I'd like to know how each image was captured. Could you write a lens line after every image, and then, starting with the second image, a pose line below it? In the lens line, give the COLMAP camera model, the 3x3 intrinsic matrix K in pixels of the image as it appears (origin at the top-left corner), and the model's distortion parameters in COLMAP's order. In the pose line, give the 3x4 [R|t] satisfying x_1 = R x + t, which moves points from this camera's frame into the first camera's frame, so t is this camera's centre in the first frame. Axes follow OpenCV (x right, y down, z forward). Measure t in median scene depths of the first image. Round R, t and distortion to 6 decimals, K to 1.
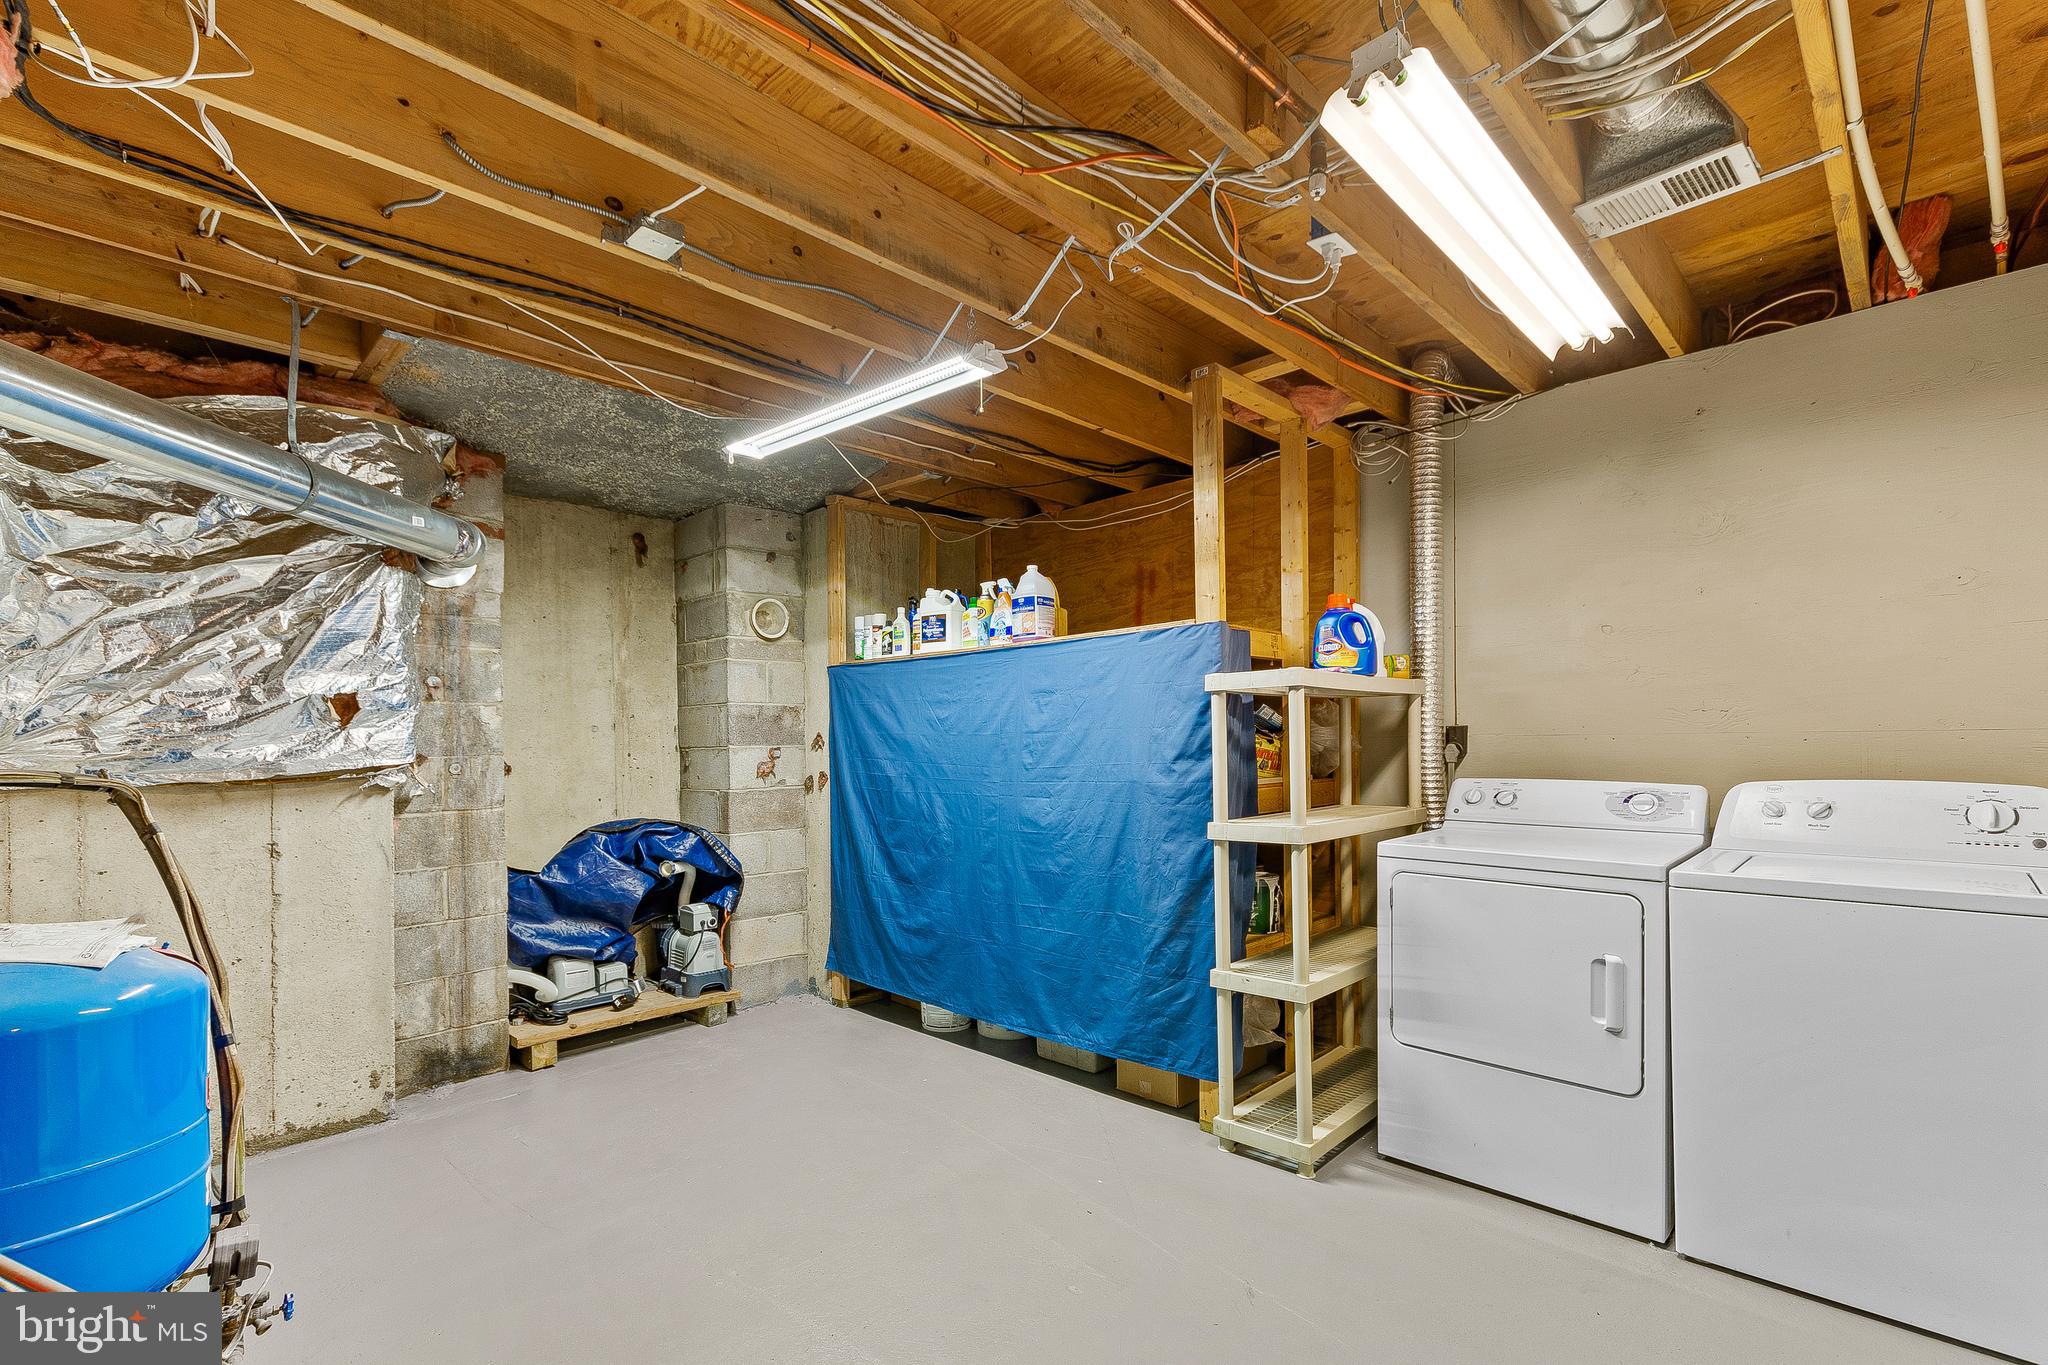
lens RADIAL K [[892.8, 0, 1013.1], [0, 892.8, 741.3], [0, 0, 1]] dist [0.012772, -0.001631]
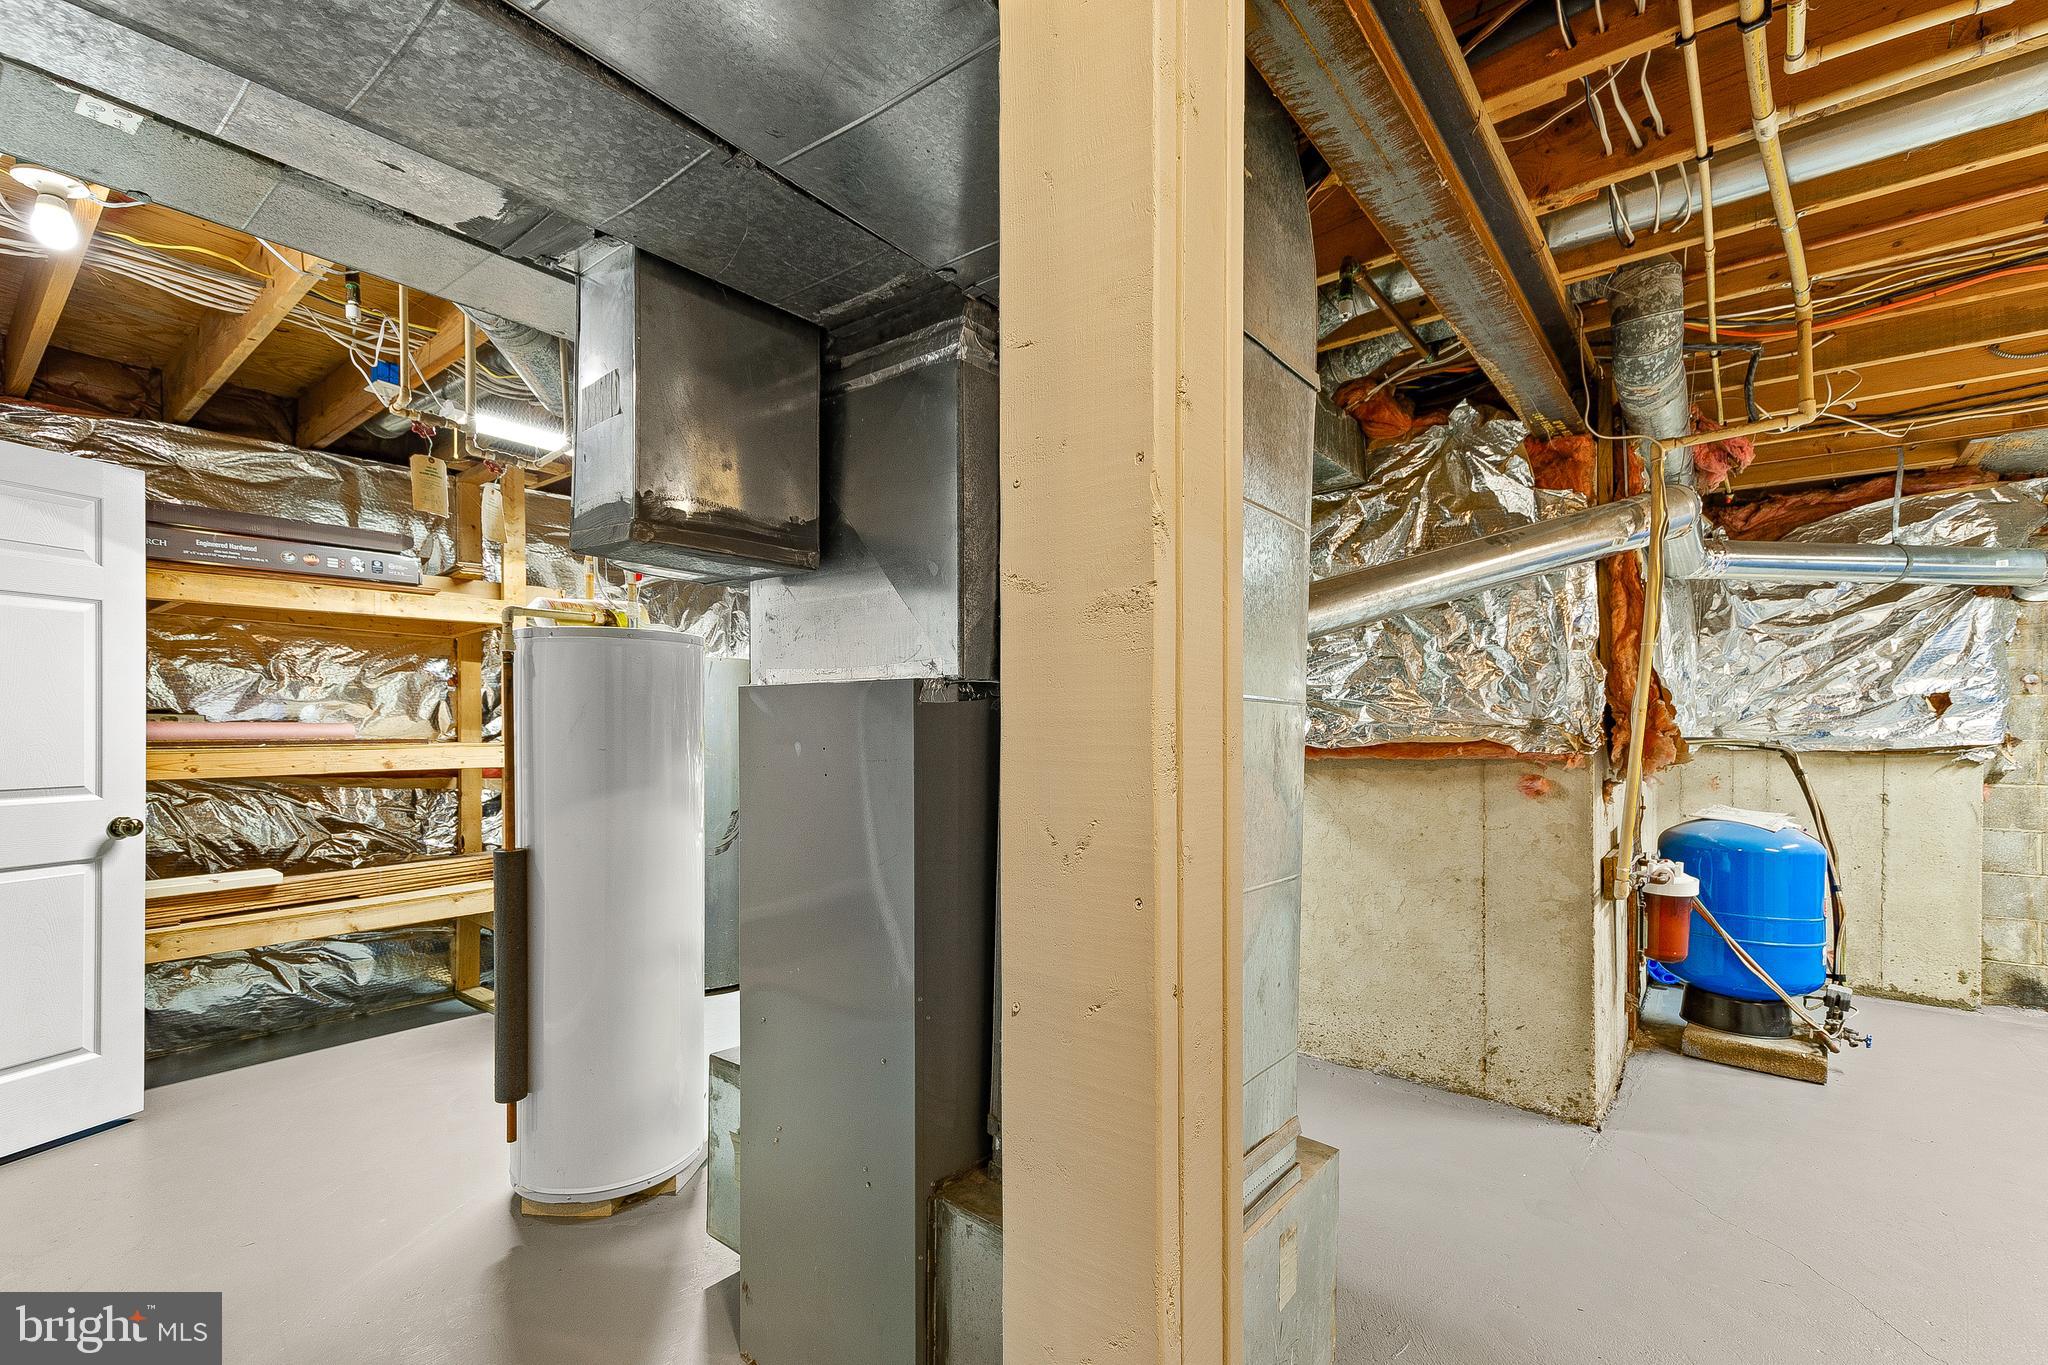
lens RADIAL K [[892.8, 0, 1005.1], [0, 892.8, 725.5], [0, 0, 1]] dist [0.012772, -0.001631]
pose [[0.064587, 0.016029, -0.997783, 0.591240], [-0.009700, 0.999834, 0.015434, -0.009617], [0.997865, 0.008682, 0.064731, -0.568773]]
